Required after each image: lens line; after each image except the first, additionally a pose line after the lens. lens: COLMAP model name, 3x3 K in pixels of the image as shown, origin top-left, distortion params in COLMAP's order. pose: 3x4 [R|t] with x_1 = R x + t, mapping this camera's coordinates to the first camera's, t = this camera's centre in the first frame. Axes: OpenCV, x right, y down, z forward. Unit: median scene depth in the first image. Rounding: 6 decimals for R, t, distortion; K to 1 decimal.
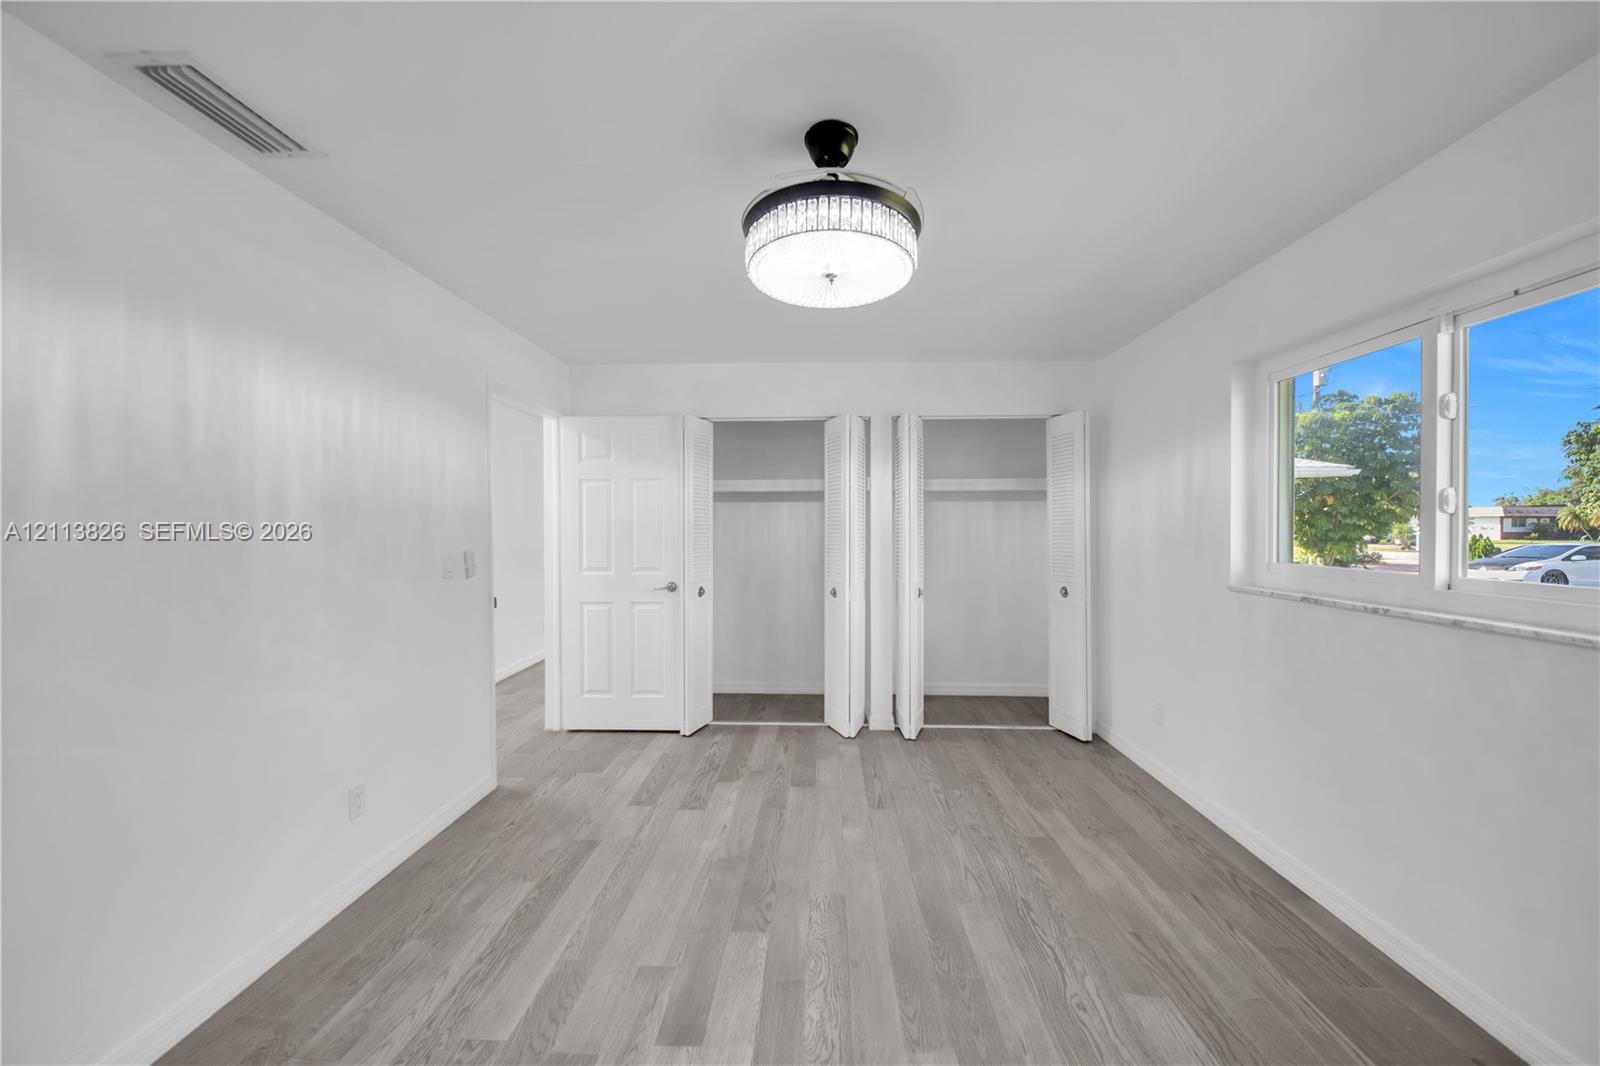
lens RADIAL K [[554.5, 0, 802.9], [0, 554.5, 533.4], [0, 0, 1]] dist [0.000662, -0.001223]
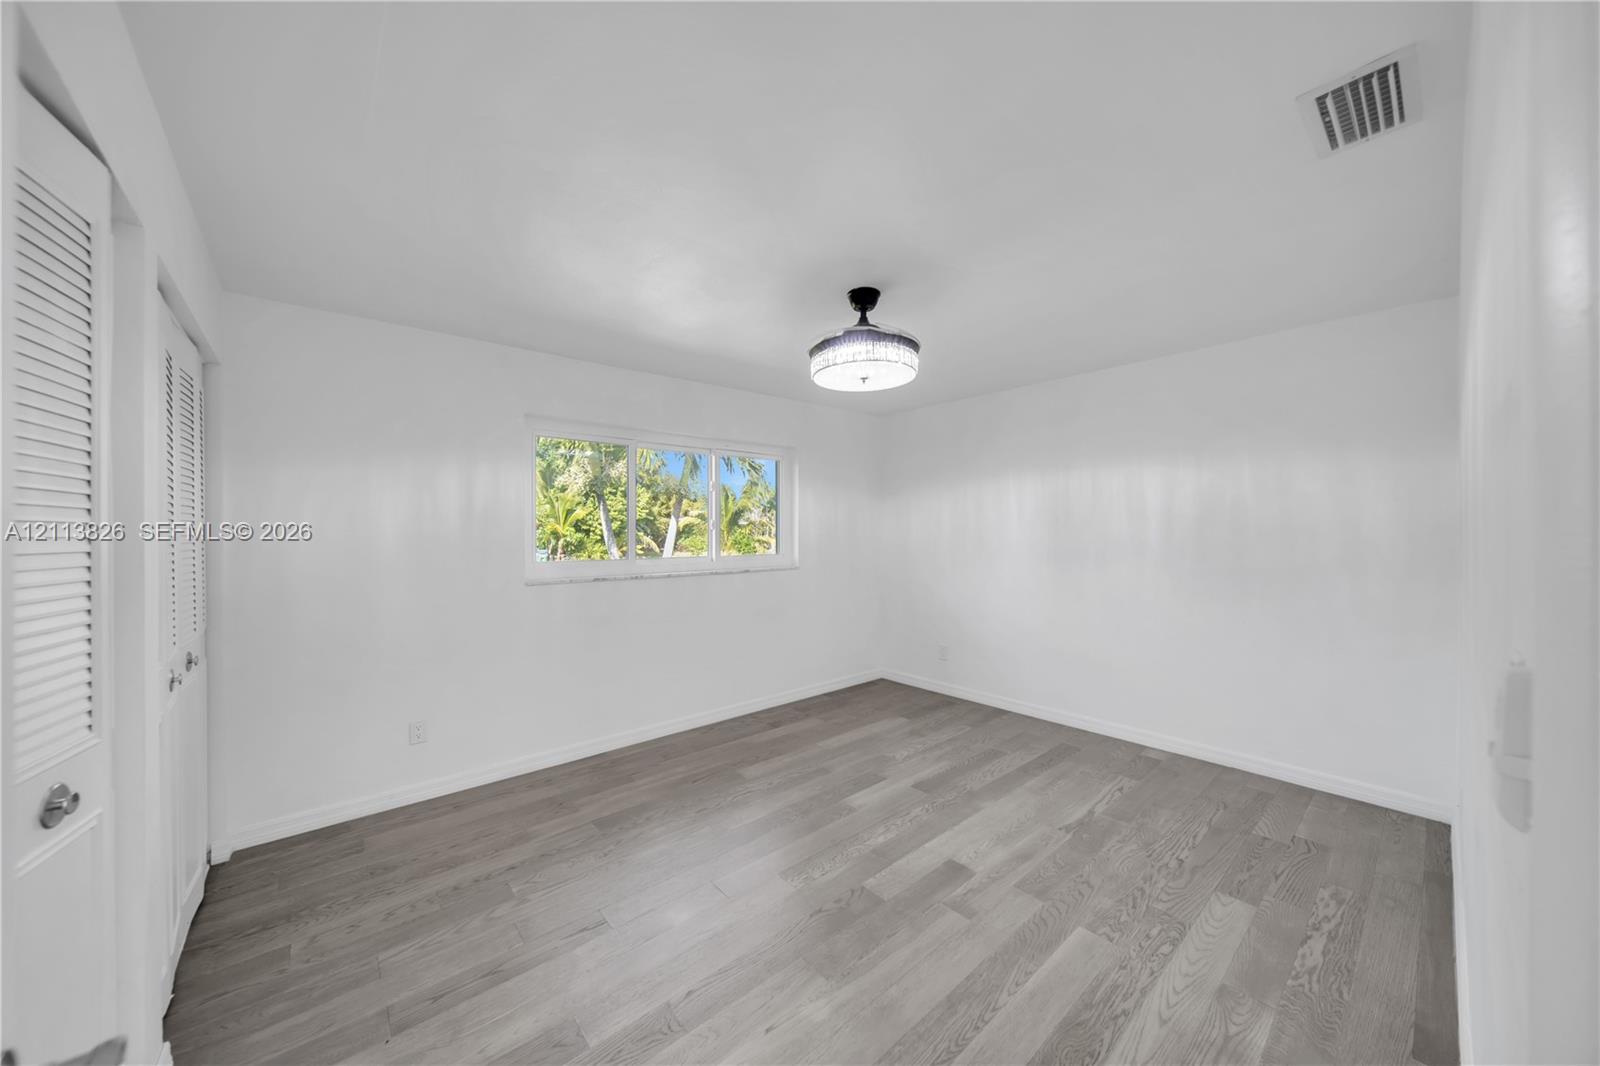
lens RADIAL K [[554.5, 0, 802.9], [0, 554.5, 533.4], [0, 0, 1]] dist [0.000662, -0.001223]
pose [[-0.685566, 0.004912, 0.727994, -0.799917], [0.015759, 0.999843, 0.008095, -0.026957], [-0.727840, 0.017022, -0.685536, 1.804302]]
